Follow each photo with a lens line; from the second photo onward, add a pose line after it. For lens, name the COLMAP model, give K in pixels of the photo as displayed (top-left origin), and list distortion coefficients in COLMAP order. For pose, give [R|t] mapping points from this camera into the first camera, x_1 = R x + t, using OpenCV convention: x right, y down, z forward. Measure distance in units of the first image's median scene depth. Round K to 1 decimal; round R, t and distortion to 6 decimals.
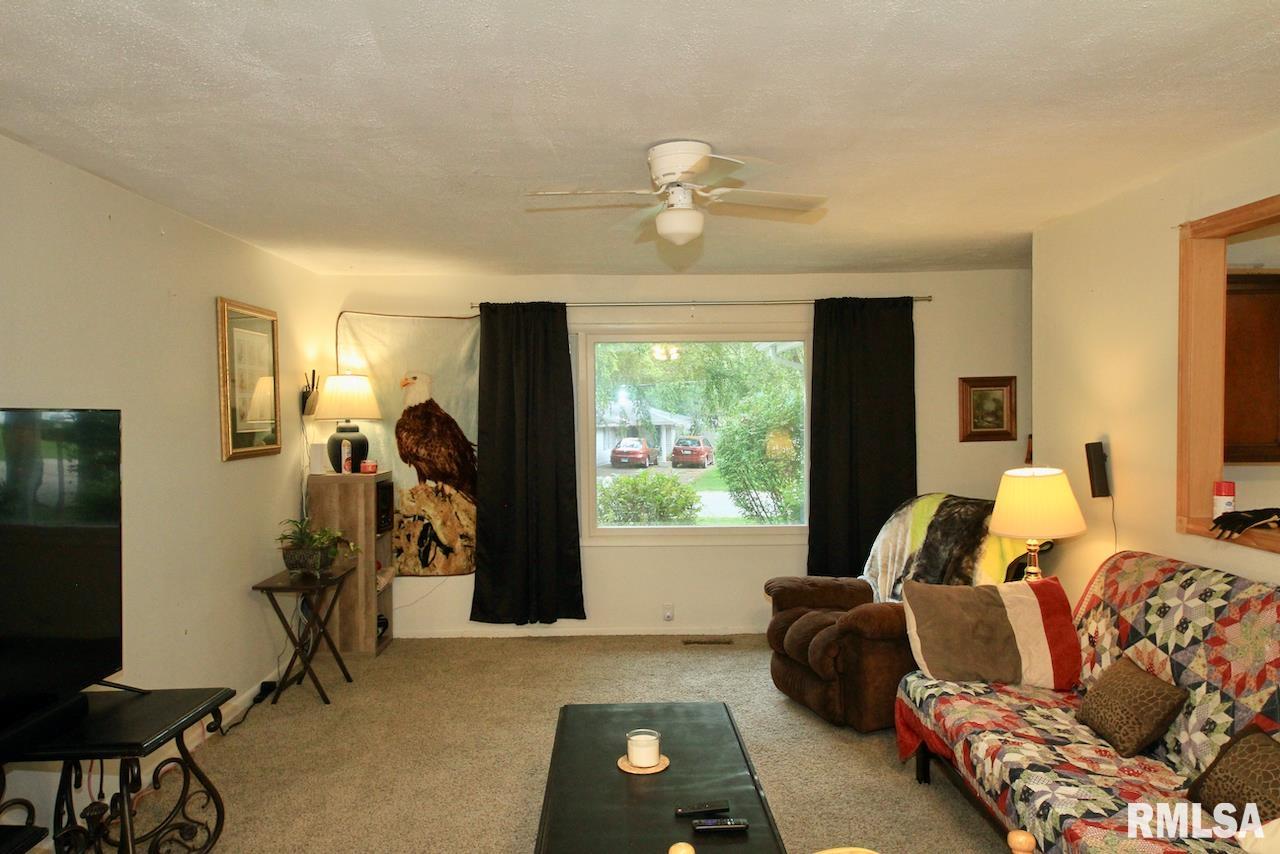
lens RADIAL K [[947.9, 0, 640.0], [0, 947.9, 427.0], [0, 0, 1]] dist [0.000061, -0.000001]
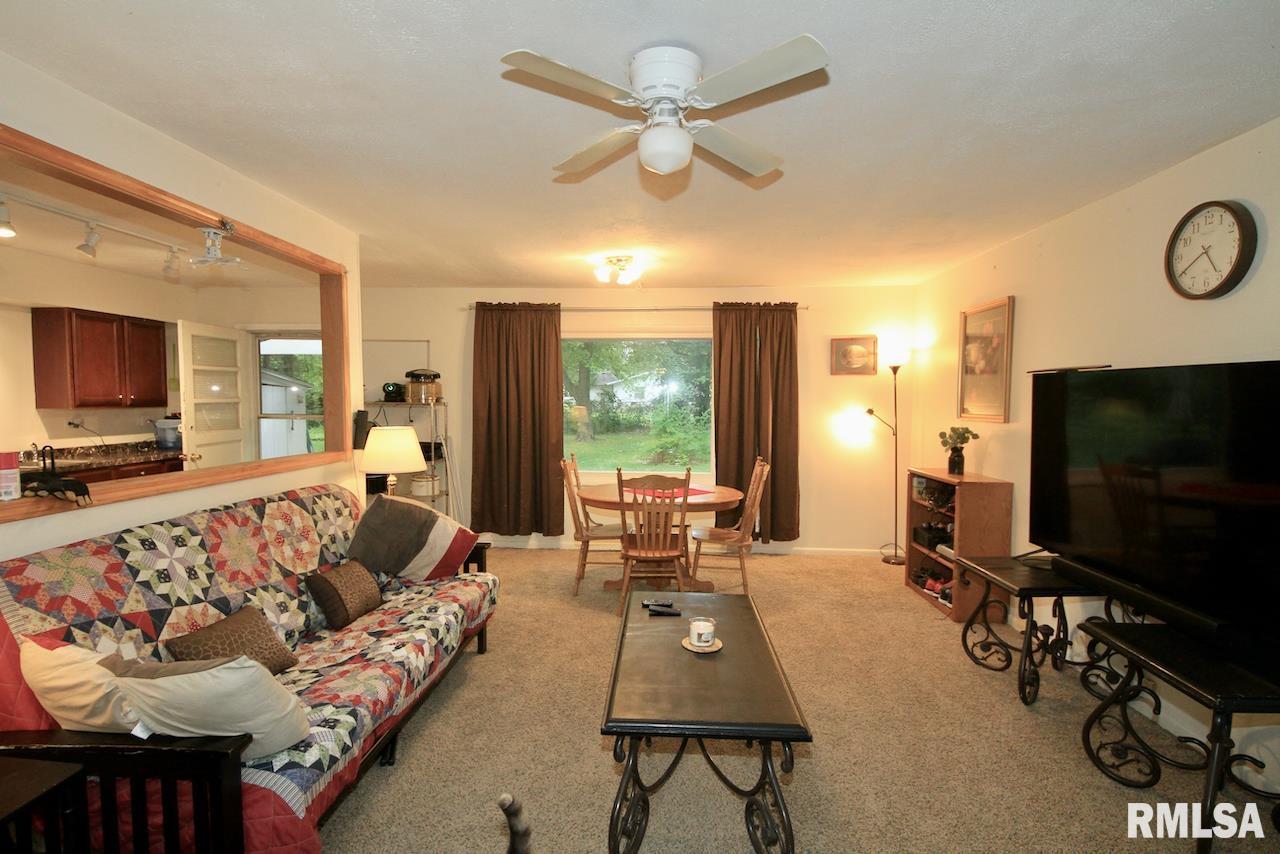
lens RADIAL K [[605.1, 0, 640.0], [0, 605.1, 427.0], [0, 0, 1]] dist [0.036925, -0.030433]
pose [[-0.997318, 0.001914, 0.073163, 0.024282], [0.006855, 0.997706, 0.067346, 0.004277], [-0.072866, 0.067667, -0.995044, 1.631517]]
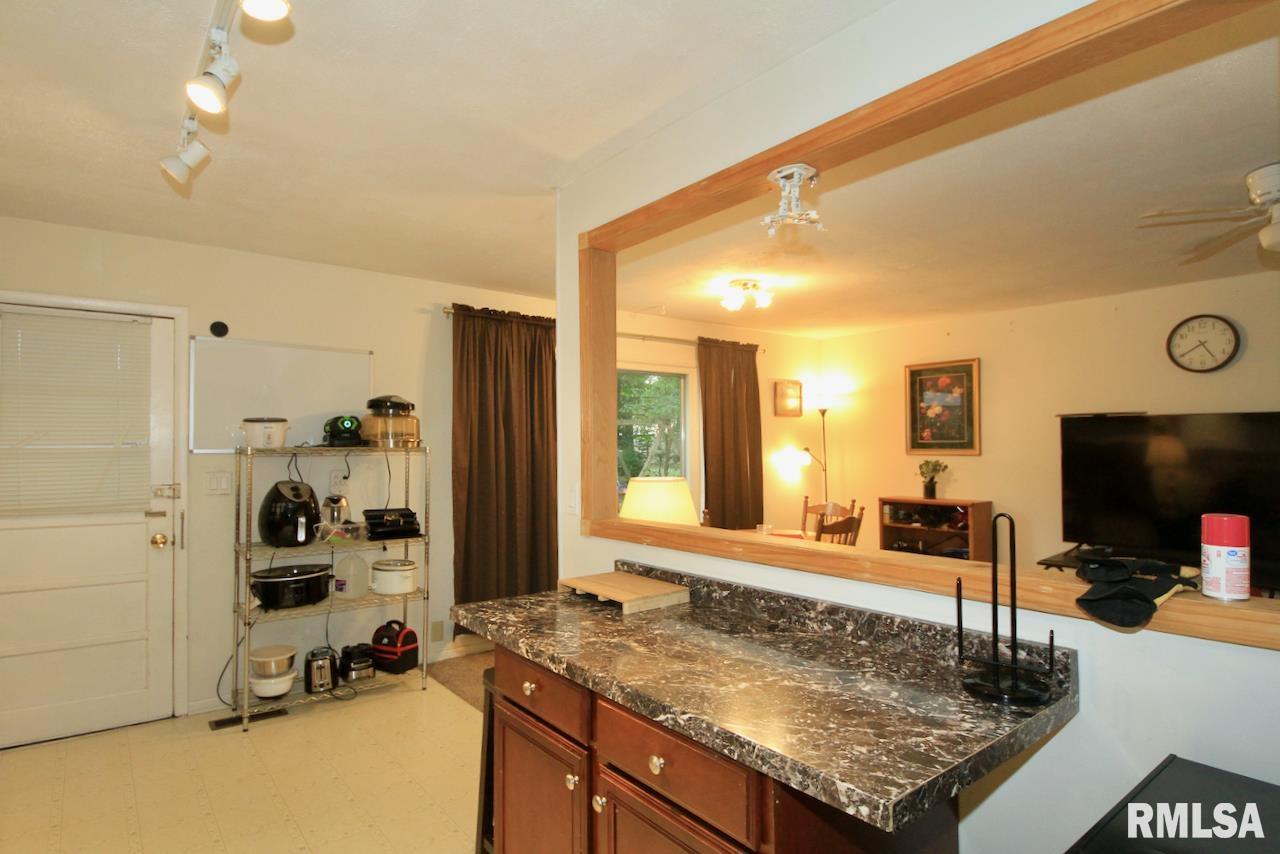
lens RADIAL K [[675.0, 0, 640.0], [0, 675.0, 427.0], [0, 0, 1]] dist [0.002964, 0.000351]
pose [[-0.800691, 0.000005, -0.599077, 1.182968], [0.001257, 0.999998, -0.001670, 0.013088], [0.599076, -0.002090, -0.800689, 1.212461]]
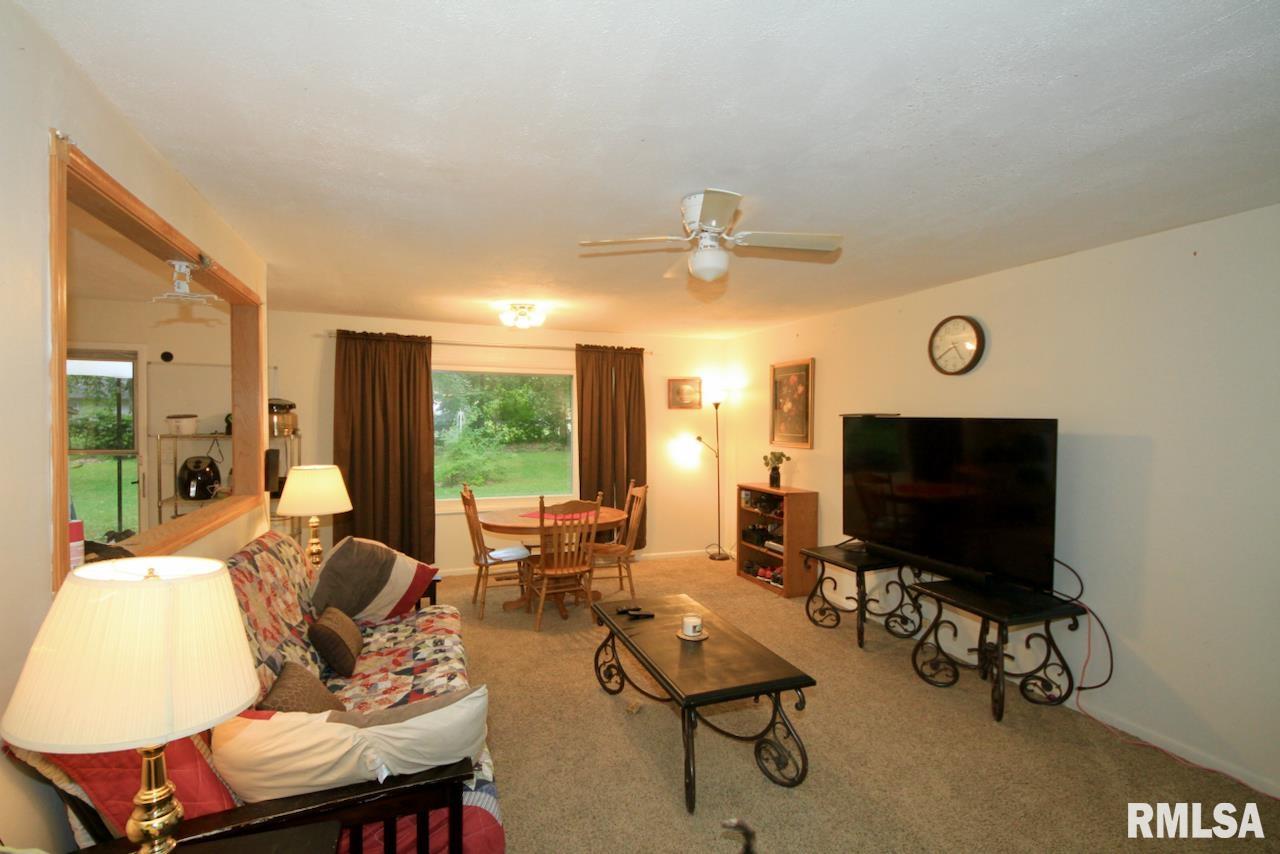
lens RADIAL K [[577.7, 0, 640.0], [0, 577.7, 427.0], [0, 0, 1]] dist [0.022828, -0.000407]
pose [[-0.943968, 0.008259, -0.329933, 0.375567], [-0.004505, 0.999271, 0.037904, -0.037072], [0.330005, 0.037267, -0.943243, 1.717057]]
